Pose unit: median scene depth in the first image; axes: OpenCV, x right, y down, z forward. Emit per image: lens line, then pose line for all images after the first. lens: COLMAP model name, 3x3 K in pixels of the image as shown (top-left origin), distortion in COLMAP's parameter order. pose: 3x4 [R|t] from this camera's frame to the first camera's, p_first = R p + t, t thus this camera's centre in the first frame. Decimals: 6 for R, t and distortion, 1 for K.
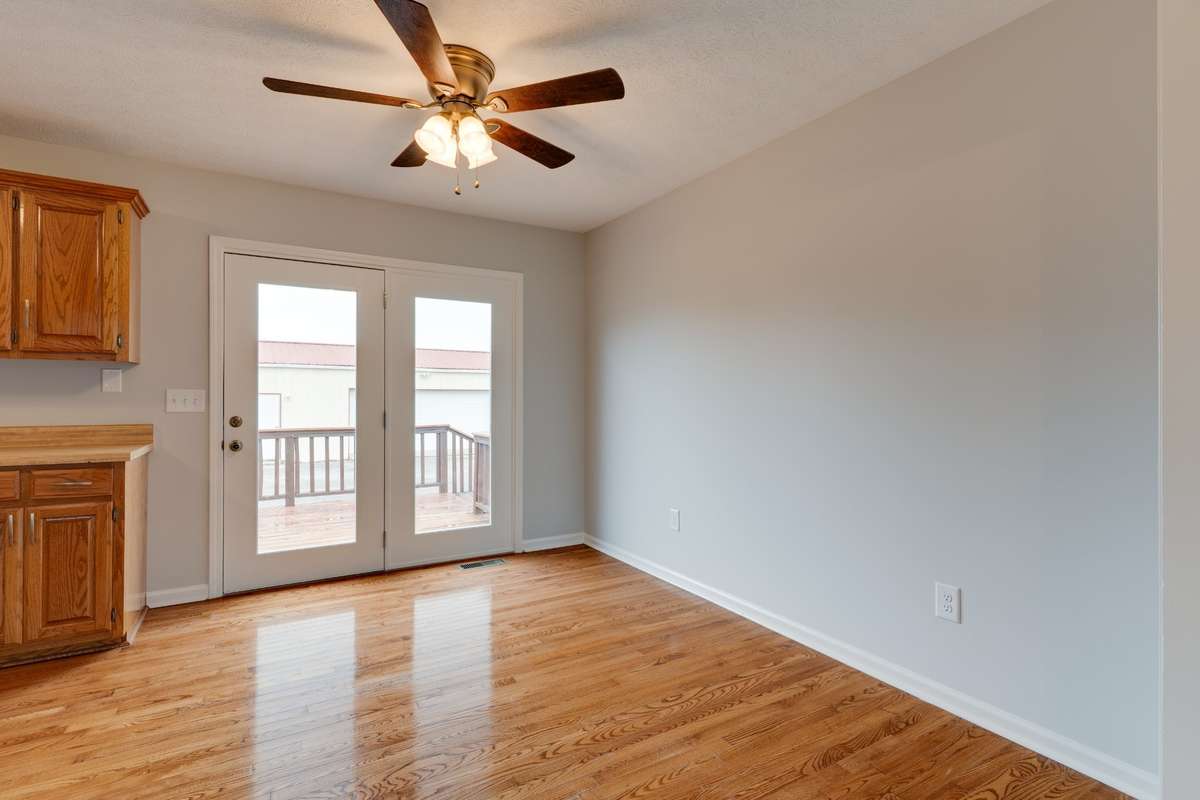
lens RADIAL K [[563.7, 0, 598.7], [0, 563.7, 395.6], [0, 0, 1]] dist [0.002334, -0.001371]
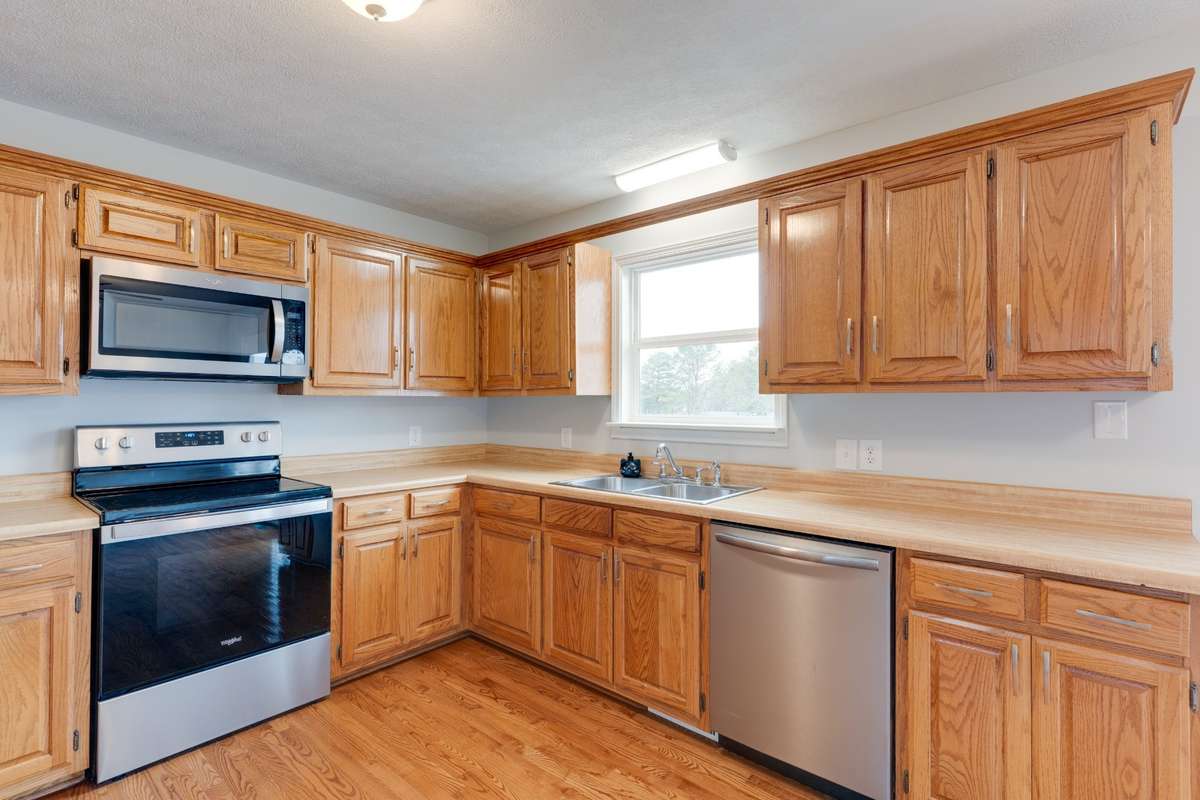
lens RADIAL K [[563.7, 0, 593.6], [0, 563.7, 396.3], [0, 0, 1]] dist [0.002334, -0.001371]
pose [[0.312590, -0.009098, -0.949845, -0.515222], [0.000373, 0.999955, -0.009455, -0.052554], [0.949888, 0.002601, 0.312579, 0.312299]]
